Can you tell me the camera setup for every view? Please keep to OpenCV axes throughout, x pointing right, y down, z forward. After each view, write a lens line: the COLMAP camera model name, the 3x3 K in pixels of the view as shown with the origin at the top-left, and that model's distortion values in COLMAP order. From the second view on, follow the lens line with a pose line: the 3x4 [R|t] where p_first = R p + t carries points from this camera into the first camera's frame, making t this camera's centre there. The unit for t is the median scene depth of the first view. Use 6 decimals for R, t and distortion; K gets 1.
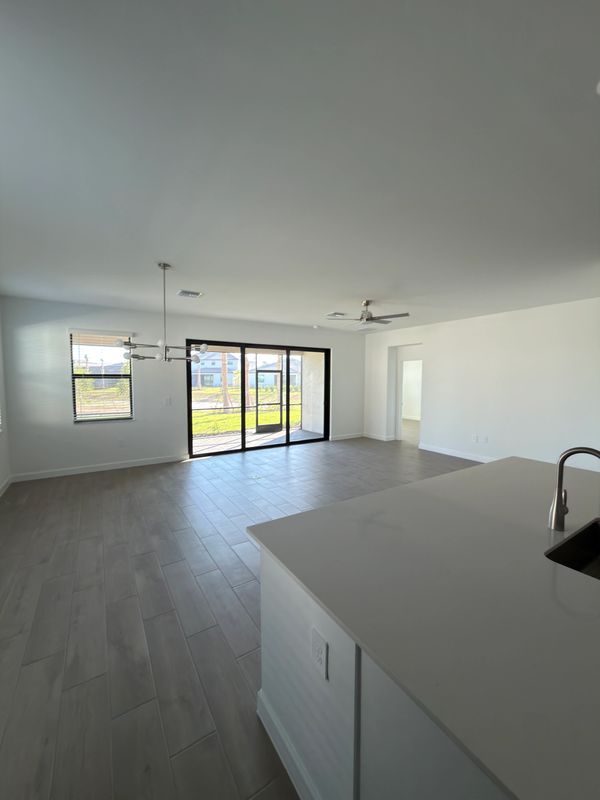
lens RADIAL K [[320.8, 0, 300.0], [0, 320.8, 400.0], [0, 0, 1]] dist [-0.000638, -0.000034]
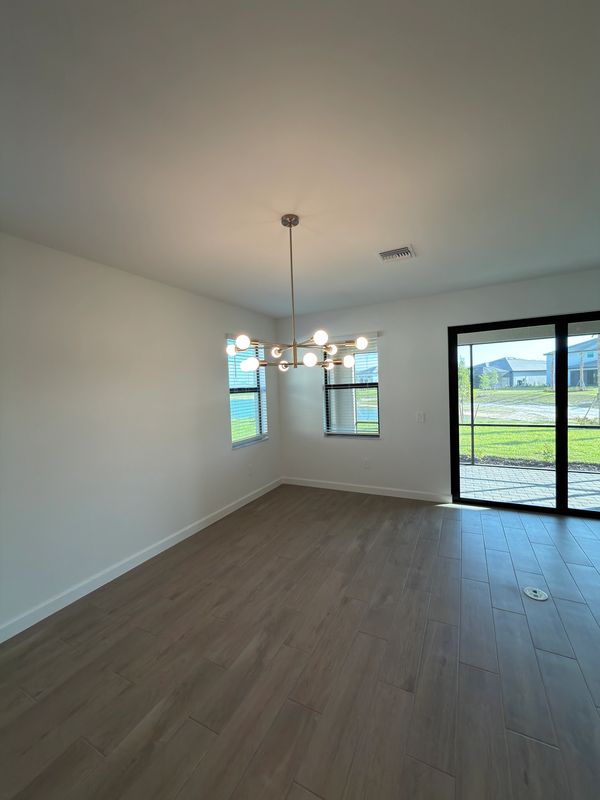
lens RADIAL K [[320.8, 0, 300.0], [0, 320.8, 400.0], [0, 0, 1]] dist [-0.000638, -0.000034]
pose [[0.499041, 0.014577, -0.866456, 0.092592], [-0.015990, 0.999843, 0.007612, -0.040868], [0.866431, 0.010056, 0.499196, 0.441091]]
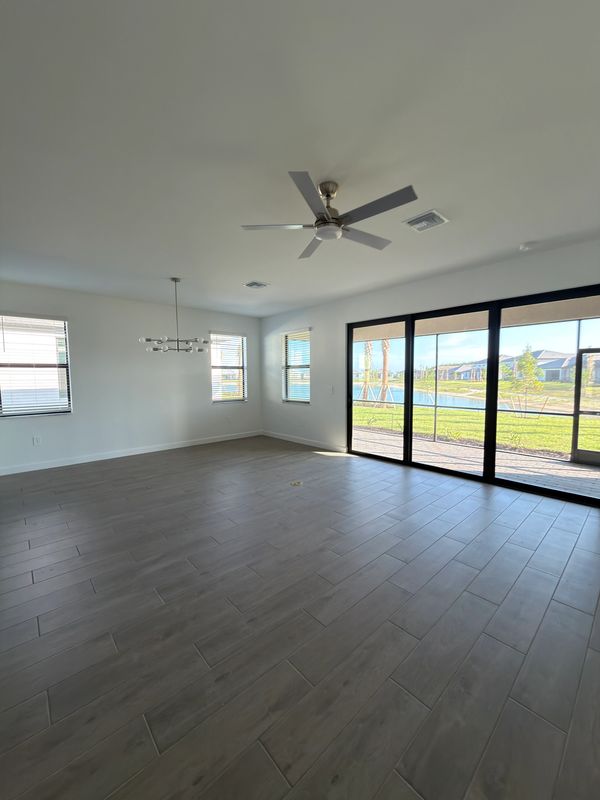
lens RADIAL K [[320.8, 0, 300.0], [0, 320.8, 400.0], [0, 0, 1]] dist [-0.000638, -0.000034]
pose [[0.174269, 0.071112, -0.982127, 0.625032], [-0.061921, 0.996206, 0.061144, -0.021572], [0.982749, 0.050159, 0.178011, 0.812114]]
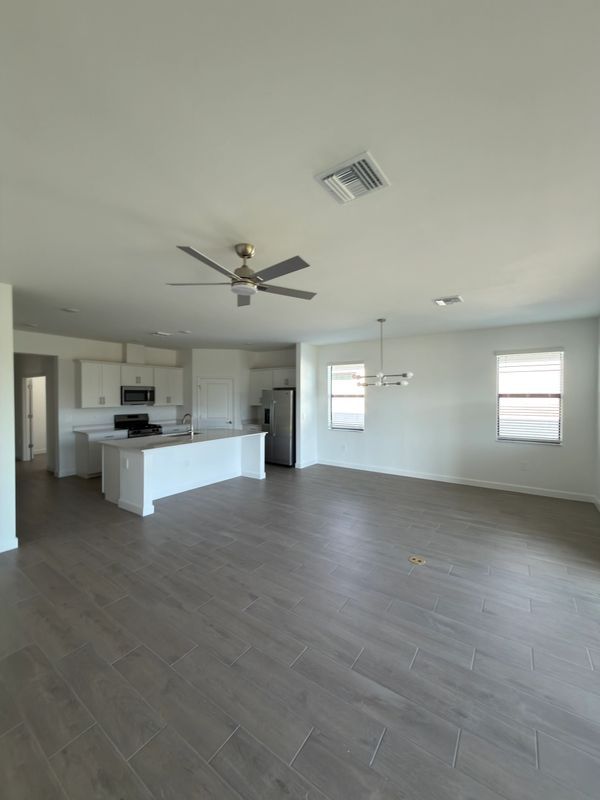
lens RADIAL K [[317.8, 0, 301.6], [0, 317.8, 397.8], [0, 0, 1]] dist [-0.010989, 0.000036]
pose [[-0.923132, 0.004042, -0.384462, 0.287008], [-0.025953, 0.997009, 0.072798, -0.104379], [0.383606, 0.077180, -0.920266, 1.384361]]
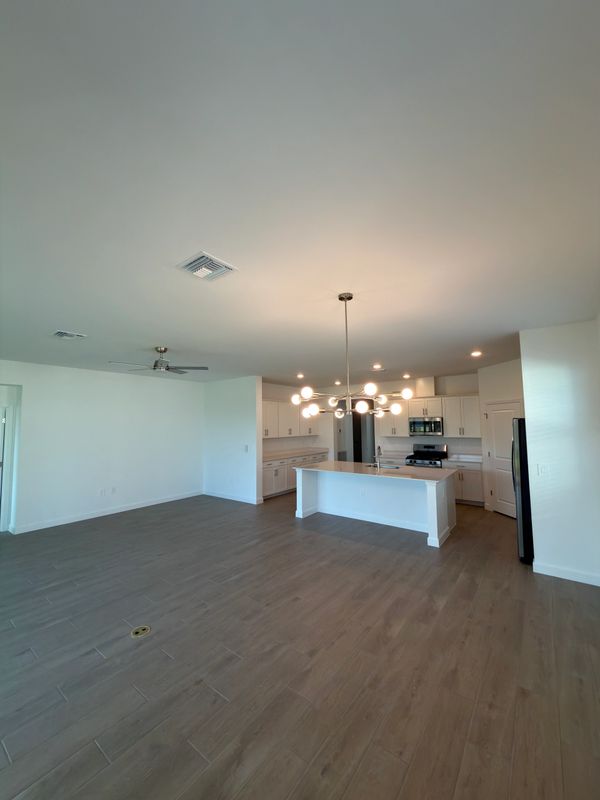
lens RADIAL K [[317.8, 0, 301.6], [0, 317.8, 397.8], [0, 0, 1]] dist [-0.010989, 0.000036]
pose [[-0.352014, 0.081048, 0.932479, -0.694730], [0.071968, 0.995638, -0.059370, -0.080075], [-0.933224, 0.046210, -0.356311, 0.879611]]
